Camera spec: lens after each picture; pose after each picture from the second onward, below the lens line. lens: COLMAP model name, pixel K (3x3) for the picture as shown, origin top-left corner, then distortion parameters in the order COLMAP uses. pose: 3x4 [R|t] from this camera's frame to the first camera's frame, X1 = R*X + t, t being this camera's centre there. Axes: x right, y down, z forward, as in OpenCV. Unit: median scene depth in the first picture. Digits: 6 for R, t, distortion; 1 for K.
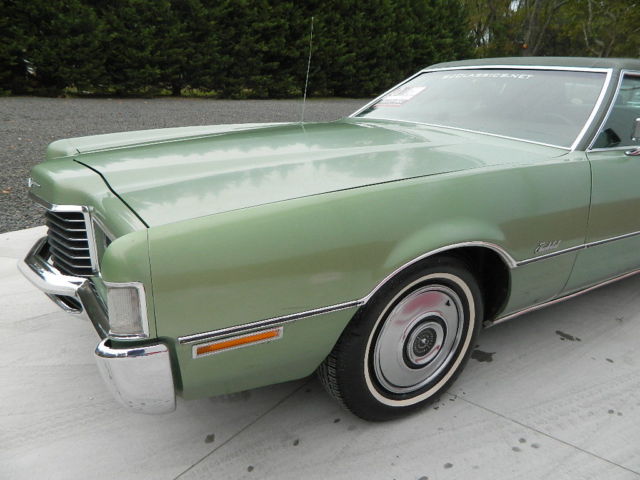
lens RADIAL K [[474.4, 0, 317.4], [0, 474.4, 239.4], [0, 0, 1]] dist [0.000254, -0.000497]
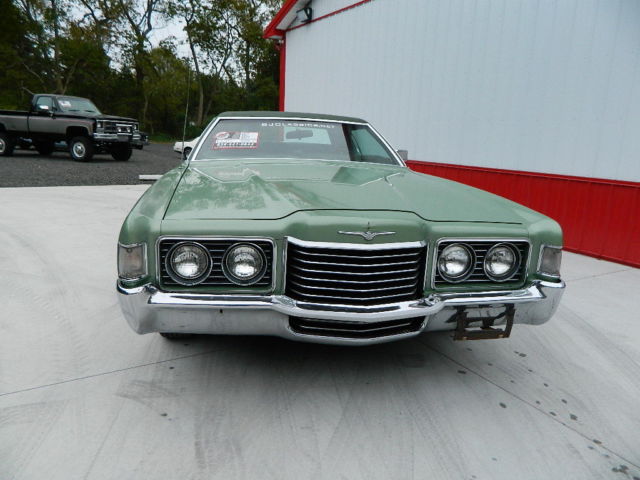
lens RADIAL K [[474.4, 0, 318.2], [0, 474.4, 237.3], [0, 0, 1]] dist [0.000254, -0.000497]
pose [[0.384545, -0.210436, 0.898800, -0.153786], [0.266226, 0.957580, 0.110295, -0.025311], [-0.883883, 0.196871, 0.424256, 0.063398]]
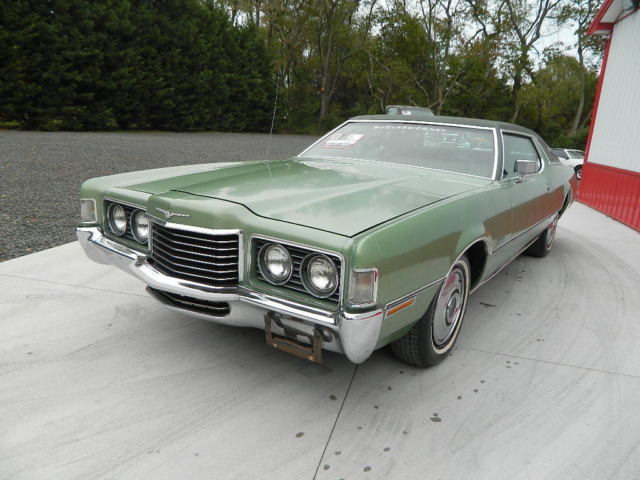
lens RADIAL K [[474.4, 0, 318.1], [0, 474.4, 237.0], [0, 0, 1]] dist [0.000254, -0.000497]
pose [[0.920278, -0.064112, 0.385977, -0.069953], [0.091267, 0.994446, -0.052424, 0.003248], [-0.380472, 0.083472, 0.921018, -0.023845]]
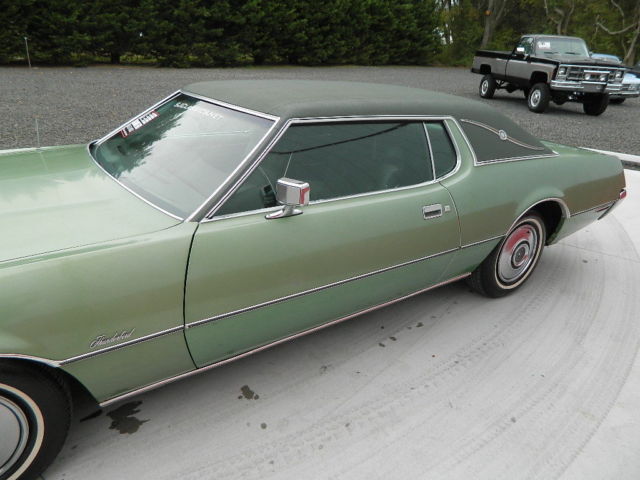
lens RADIAL K [[474.4, 0, 321.1], [0, 474.4, 238.7], [0, 0, 1]] dist [0.000254, -0.000497]
pose [[0.998752, -0.005254, 0.049667, 0.085434], [0.001648, 0.997378, 0.072351, -0.024710], [-0.049916, -0.072178, 0.996142, 0.006346]]
